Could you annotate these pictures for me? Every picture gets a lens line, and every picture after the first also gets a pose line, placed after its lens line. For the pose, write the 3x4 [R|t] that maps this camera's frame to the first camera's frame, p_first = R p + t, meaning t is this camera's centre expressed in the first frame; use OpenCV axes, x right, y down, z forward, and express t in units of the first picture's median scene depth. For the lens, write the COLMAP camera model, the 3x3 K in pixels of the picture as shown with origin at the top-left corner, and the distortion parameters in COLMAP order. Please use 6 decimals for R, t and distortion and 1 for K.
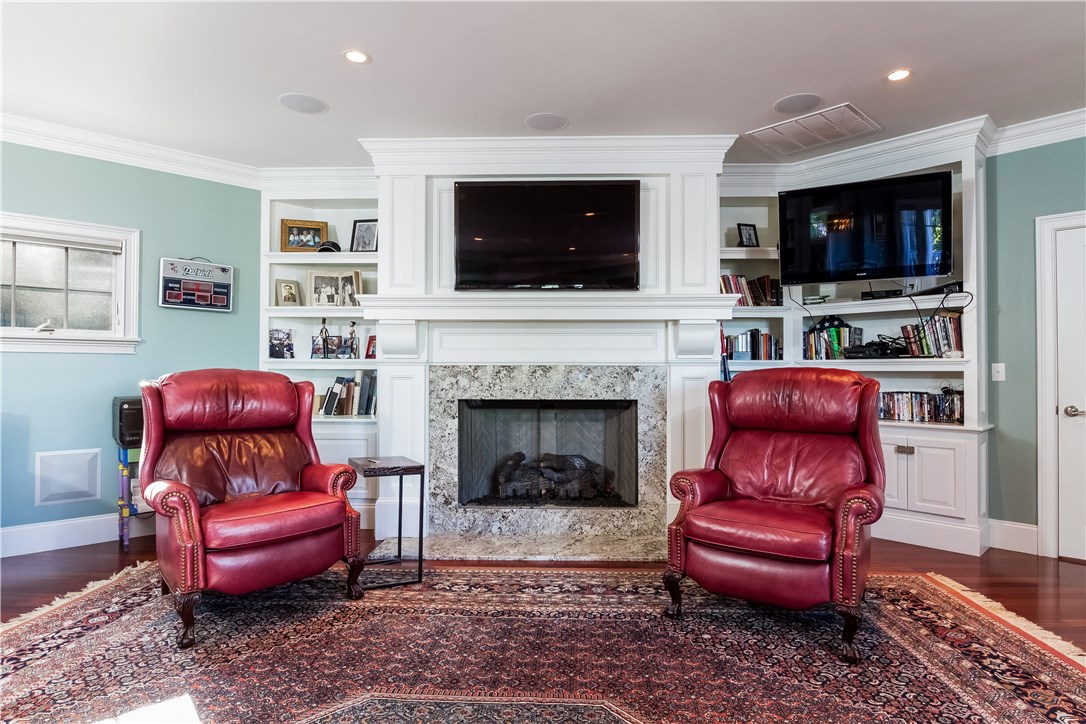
lens RADIAL K [[617.5, 0, 545.4], [0, 617.5, 361.8], [0, 0, 1]] dist [-0.006713, -0.000501]
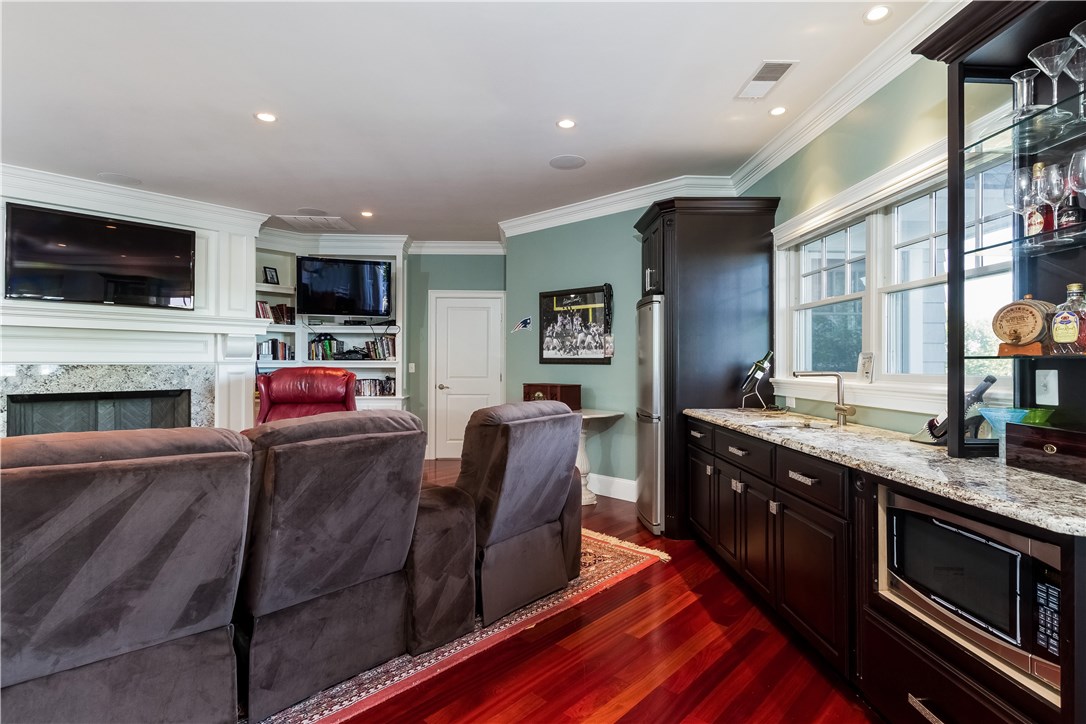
lens RADIAL K [[526.1, 0, 545.0], [0, 526.1, 360.0], [0, 0, 1]] dist [-0.002445, -0.000180]
pose [[0.650583, 0.004699, 0.759421, -0.229619], [-0.012635, 0.999909, 0.004637, -0.019636], [-0.759330, -0.012612, 0.650583, -0.367313]]
